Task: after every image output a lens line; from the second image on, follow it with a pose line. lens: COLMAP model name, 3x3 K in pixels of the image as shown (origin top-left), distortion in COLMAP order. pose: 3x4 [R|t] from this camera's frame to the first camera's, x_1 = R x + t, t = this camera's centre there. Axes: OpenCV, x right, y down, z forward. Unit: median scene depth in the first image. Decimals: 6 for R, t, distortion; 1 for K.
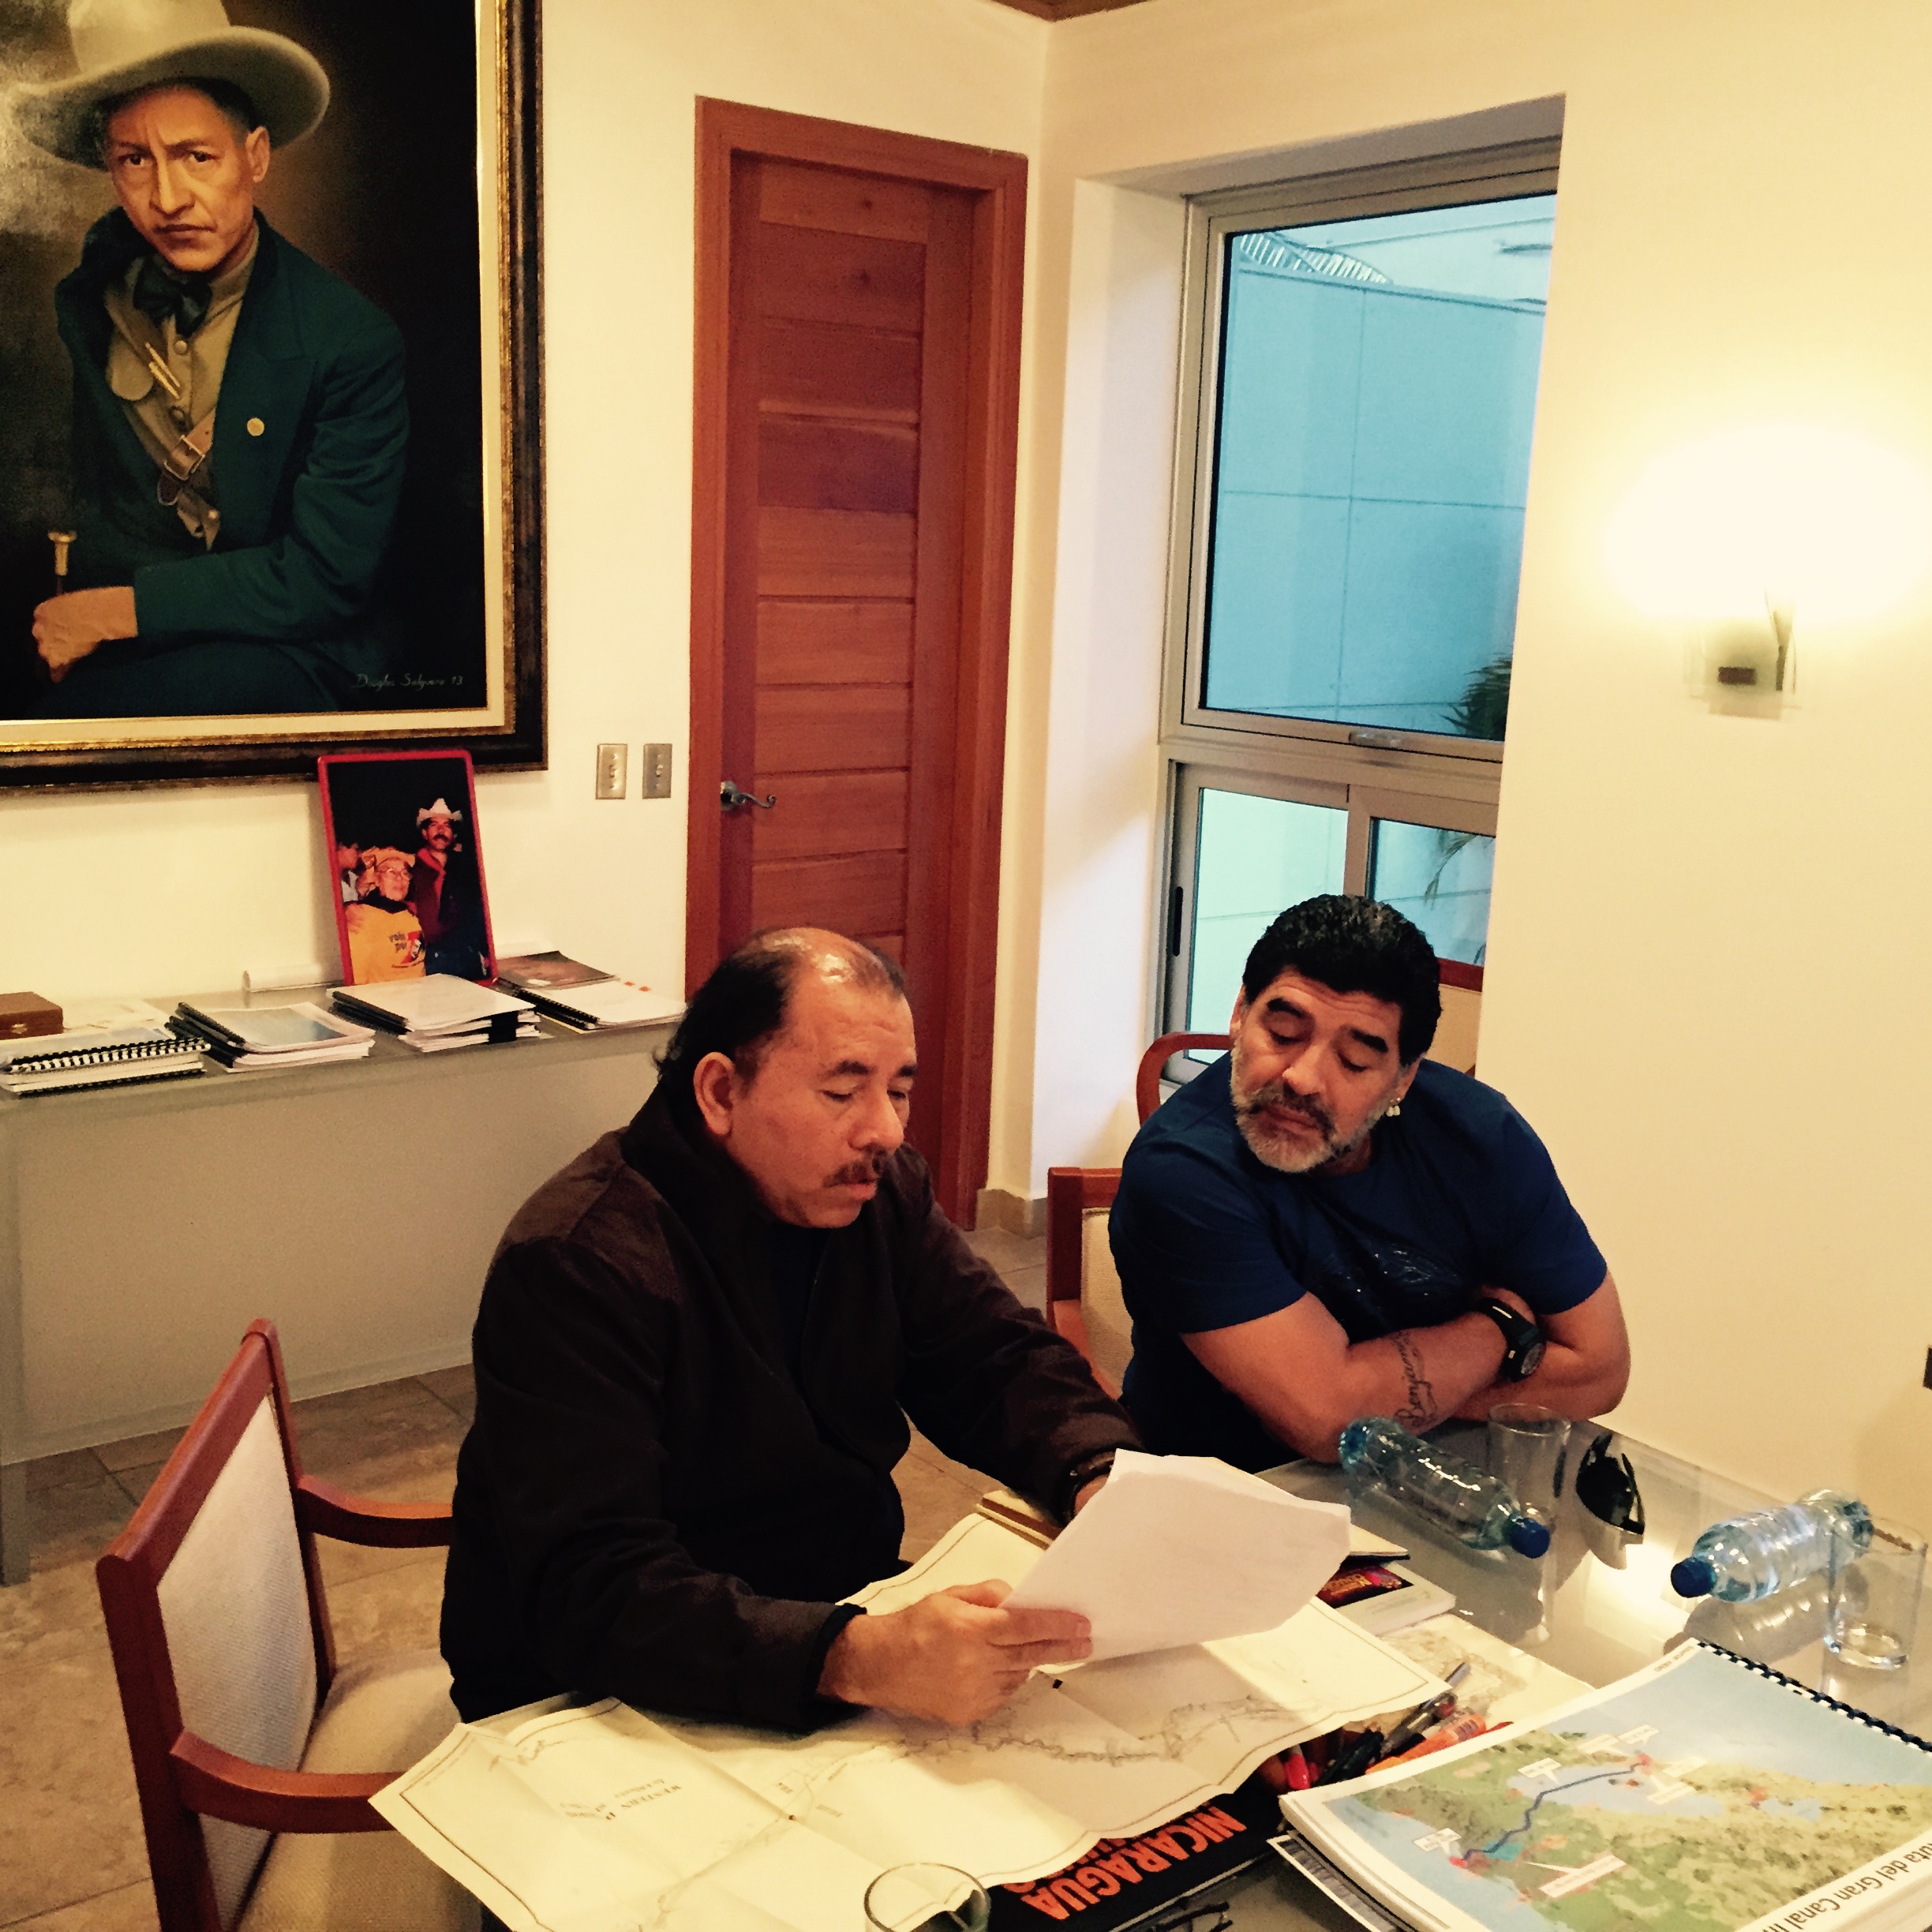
lens RADIAL K [[2188.6, 0, 966.0], [0, 2188.6, 966.0], [0, 0, 1]] dist [0.073728, -0.101258]
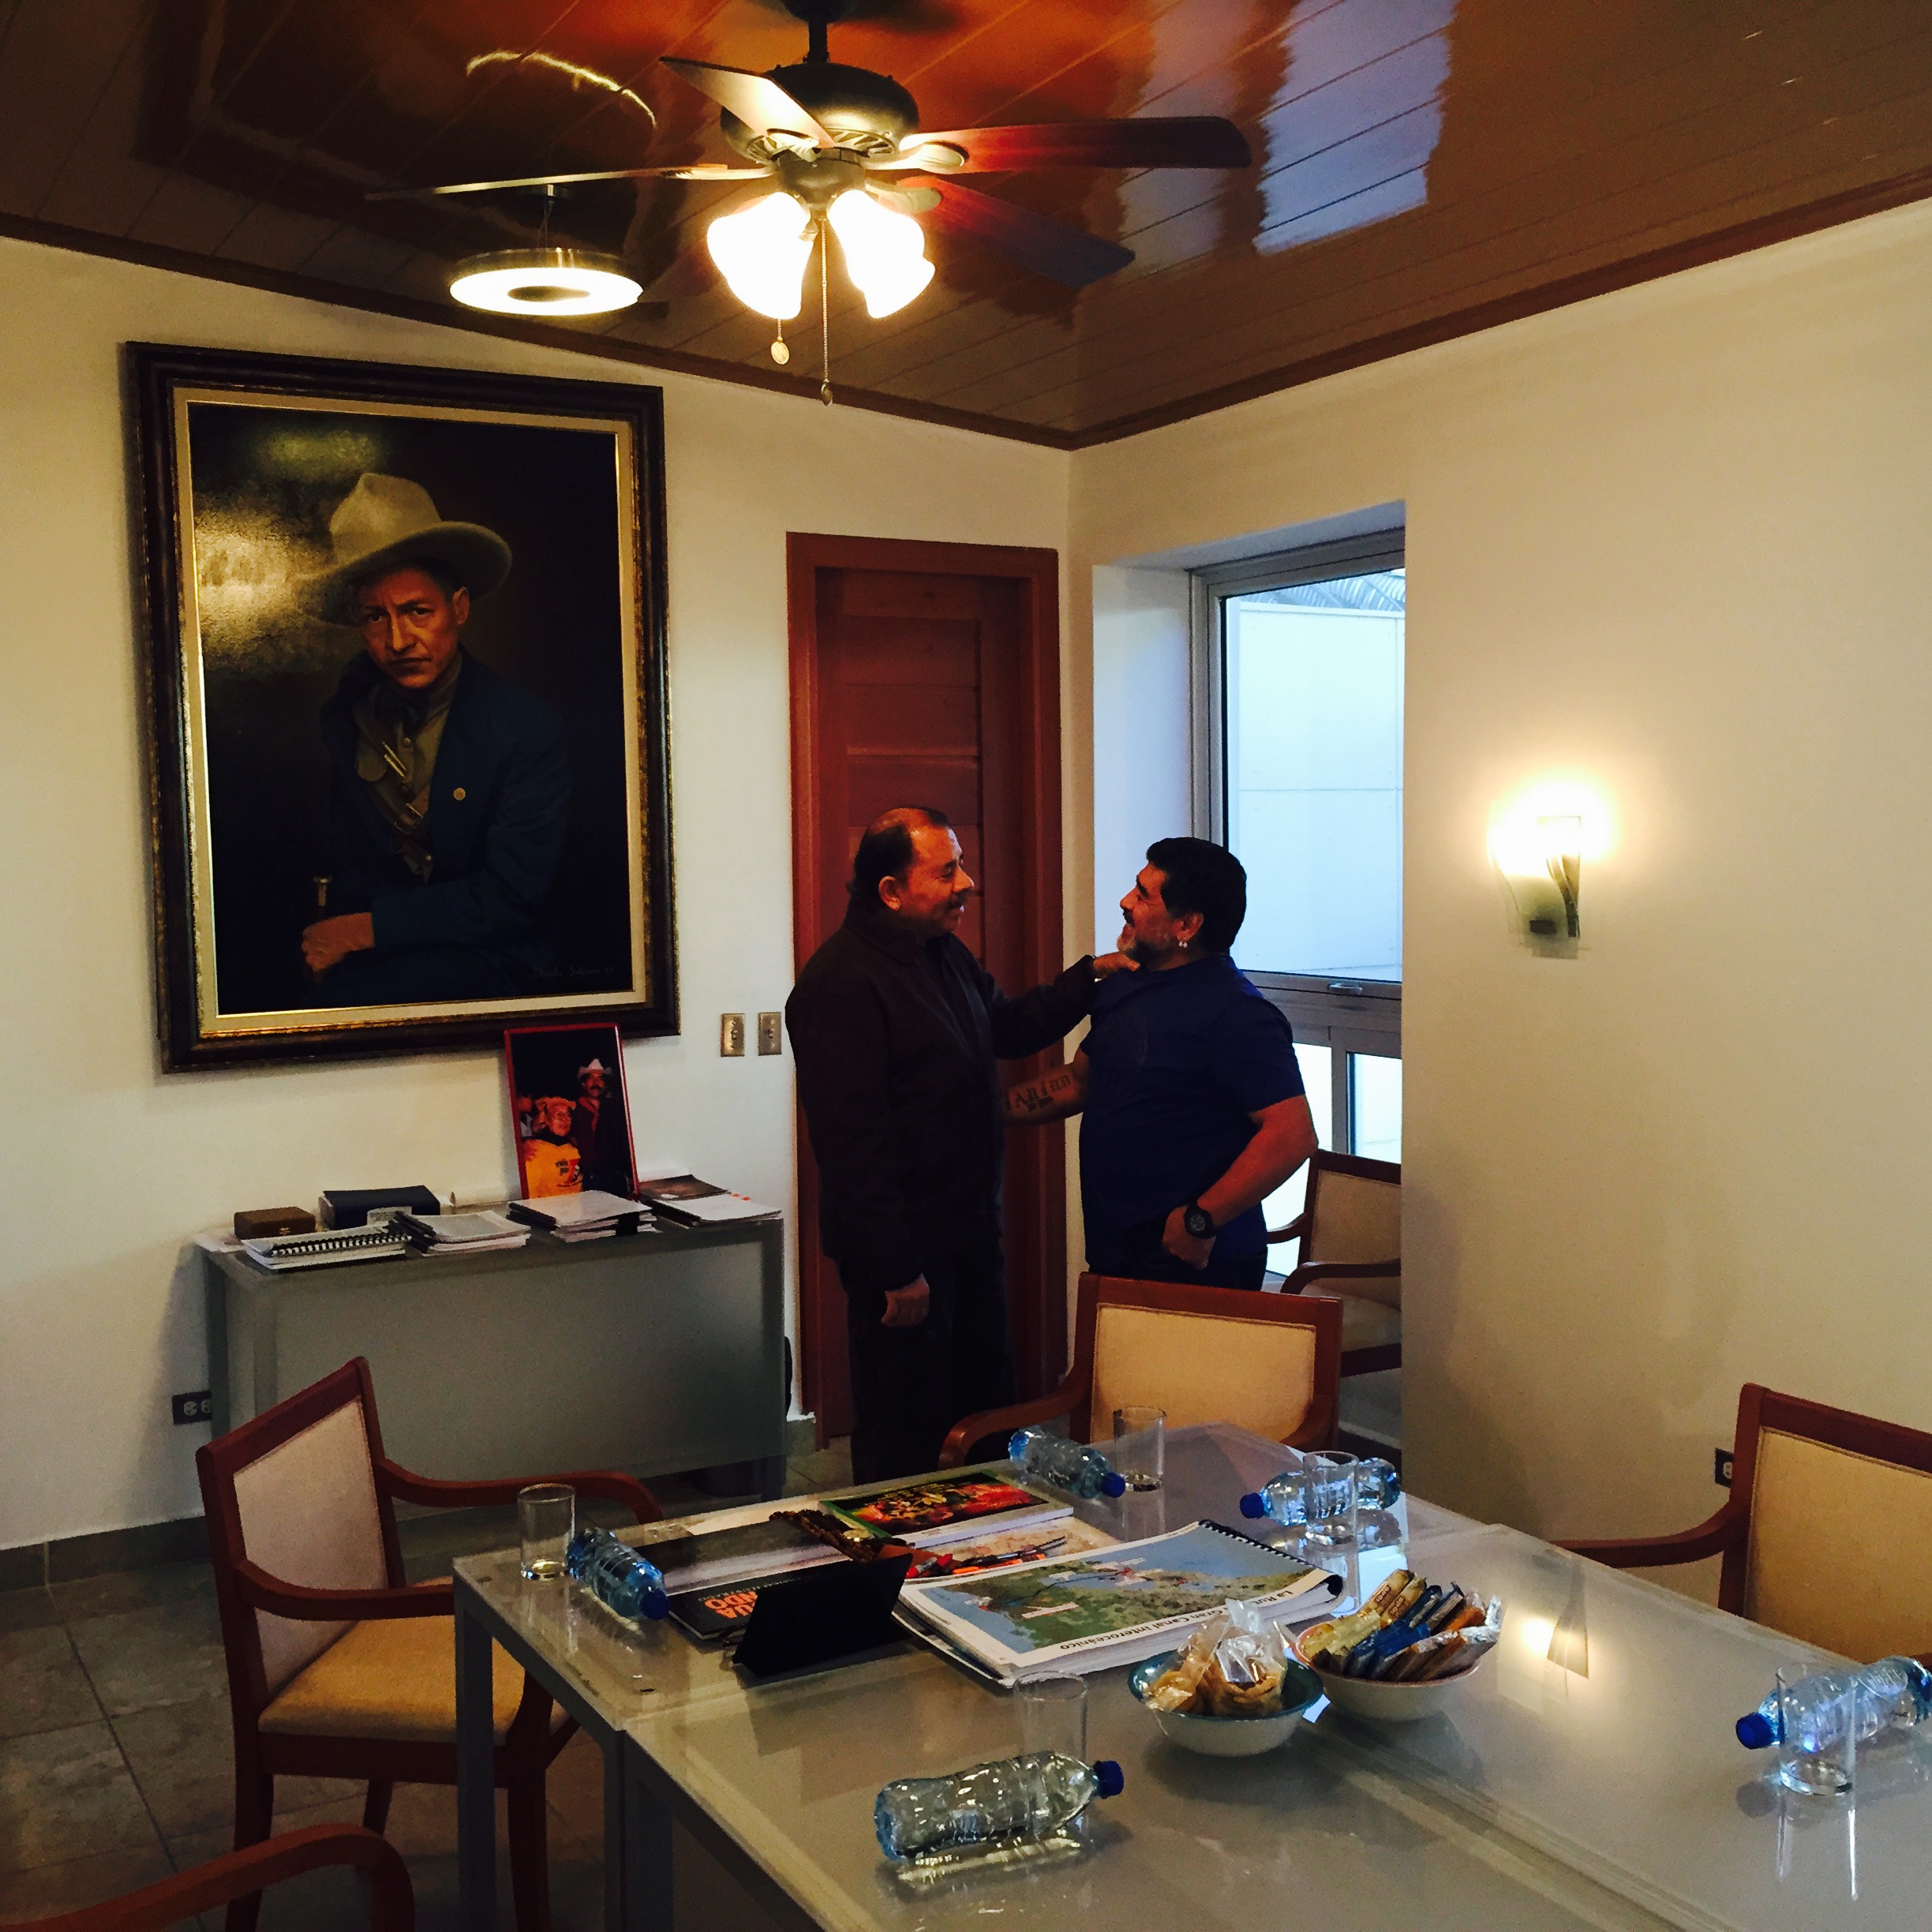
lens RADIAL K [[2182.6, 0, 966.0], [0, 2182.6, 966.0], [0, 0, 1]] dist [0.034971, 0.029688]
pose [[0.989944, -0.040037, -0.135679, 0.167481], [0.022454, 0.991426, -0.128723, 0.044379], [0.139669, 0.124382, 0.982355, -0.277102]]
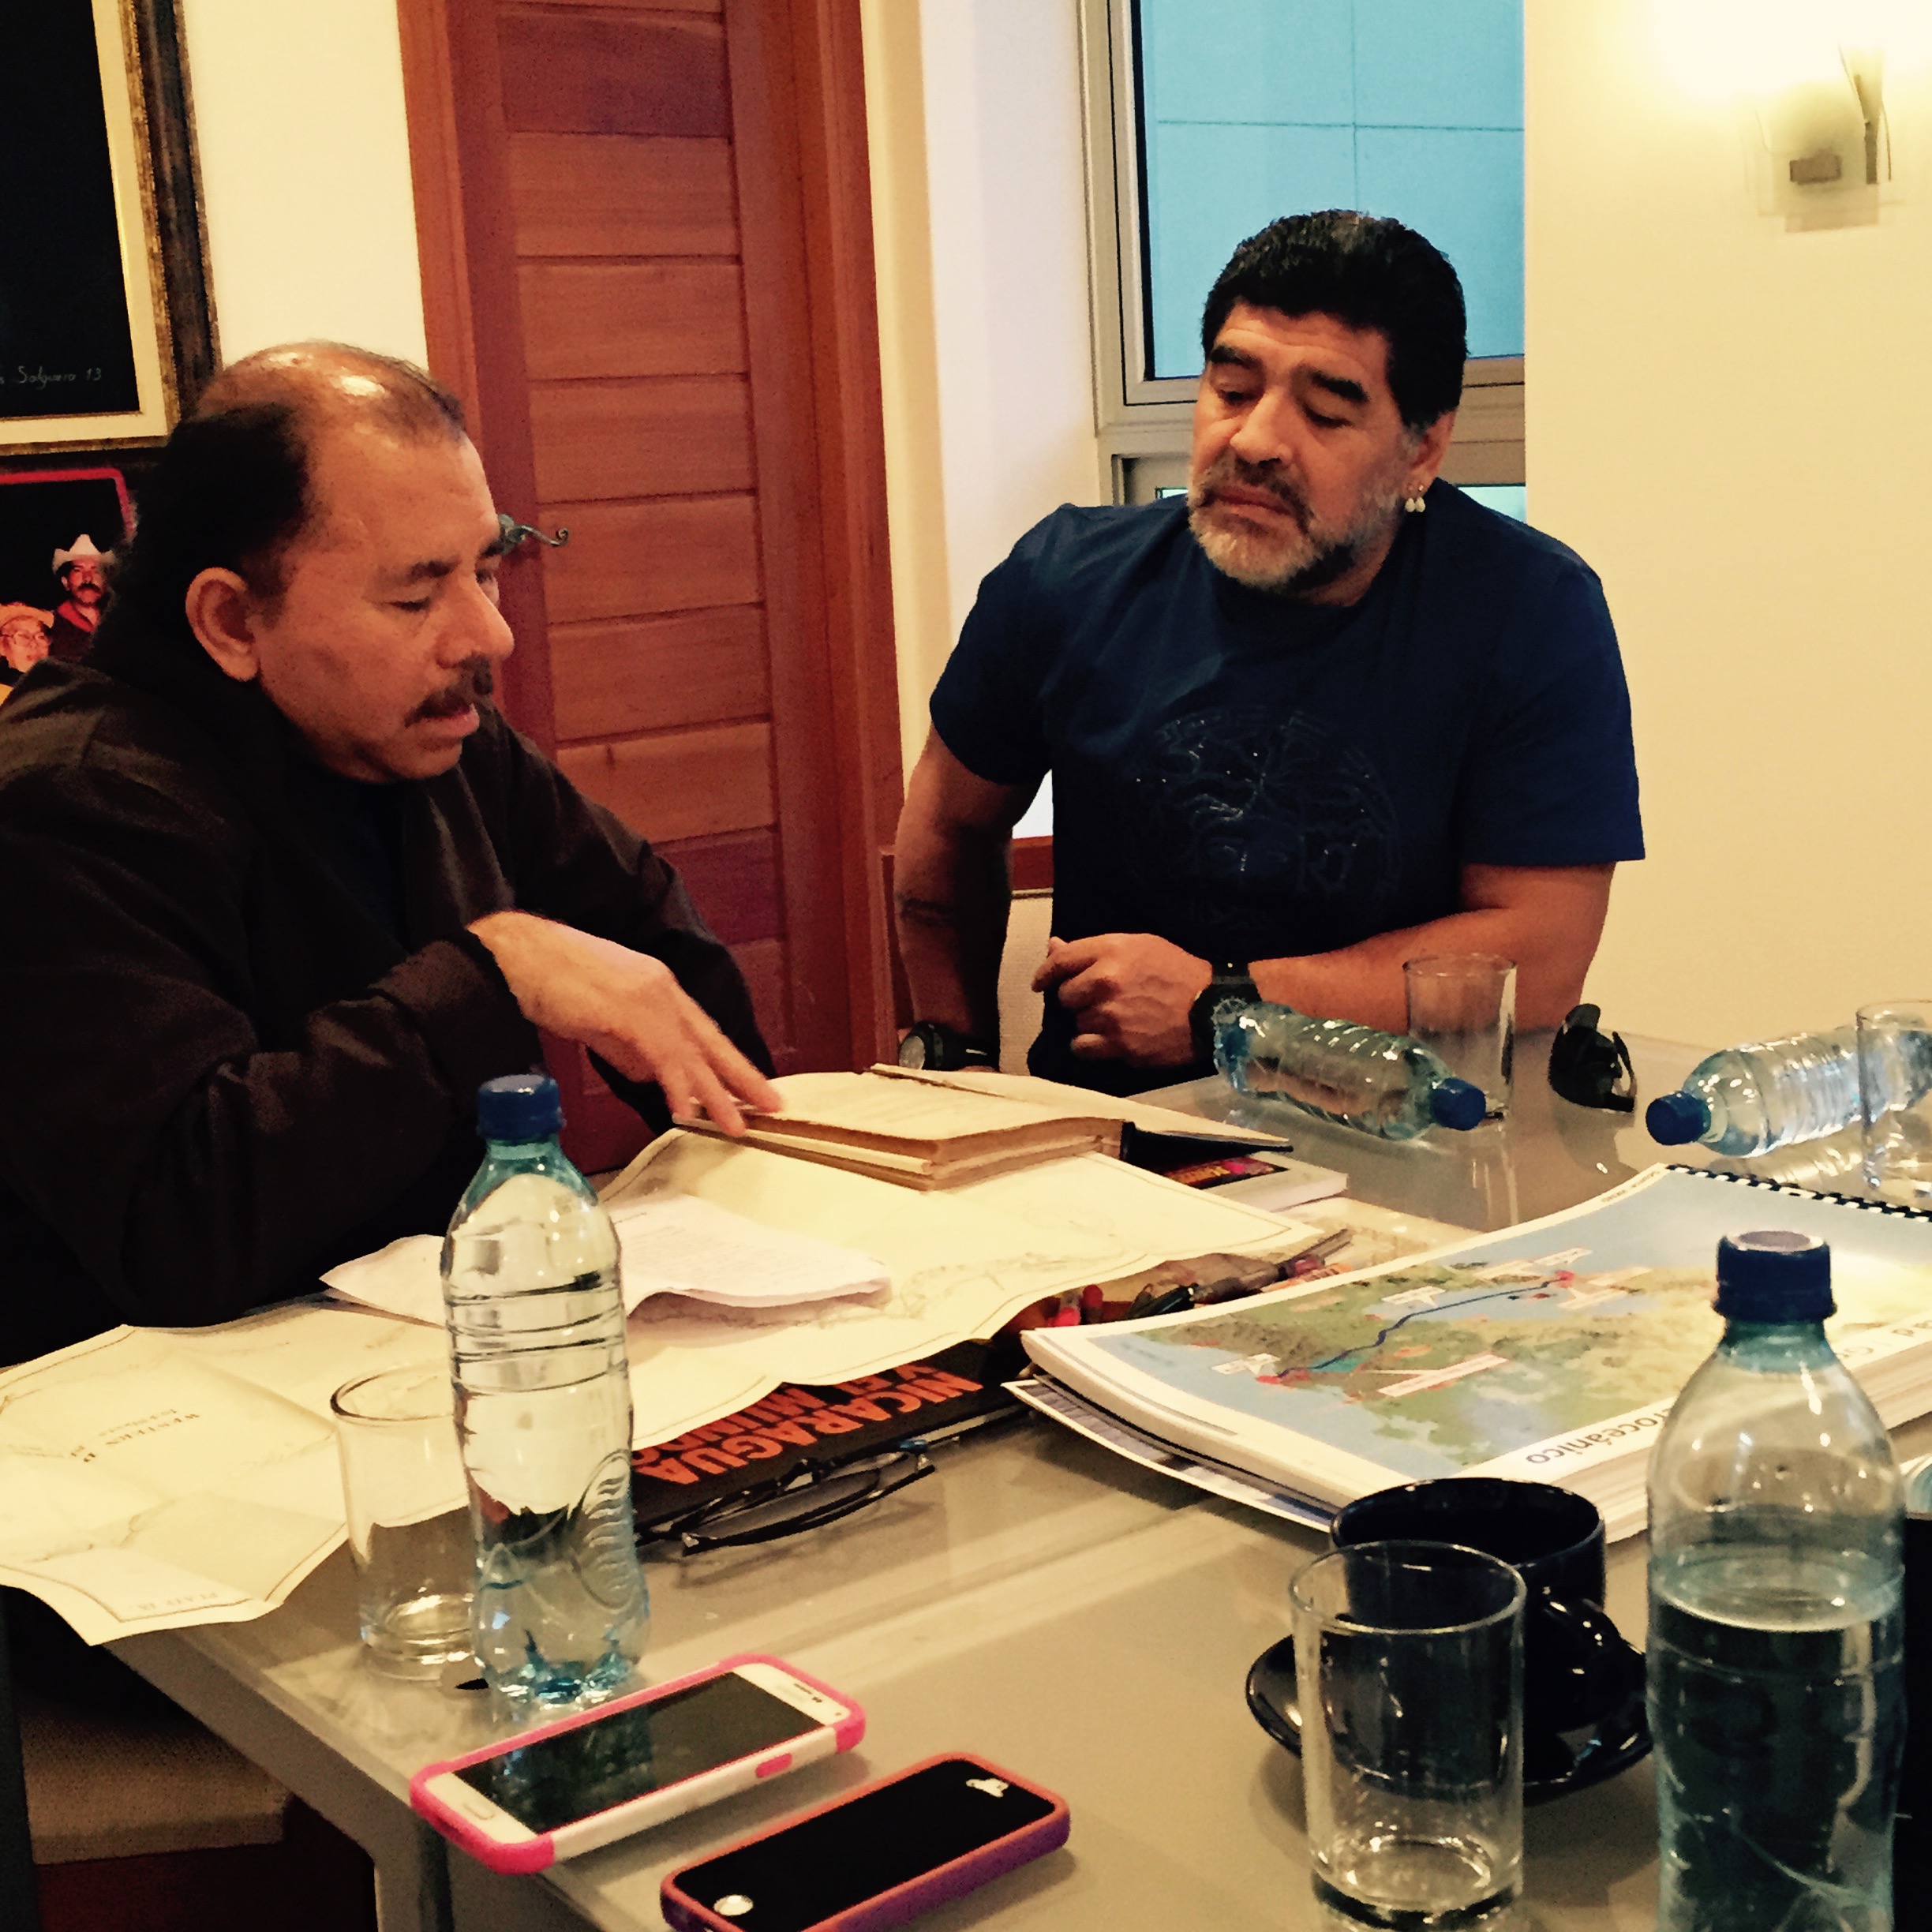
lens RADIAL K [[2908.1, 0, 998.8], [0, 2908.1, 964.3], [0, 0, 1]] dist [0.057770, -0.003832]
pose [[0.996237, -0.086663, -0.000898, 0.053556], [0.086663, 0.996237, -0.000728, 0.095747], [0.000958, 0.000647, 0.999999, 0.029560]]
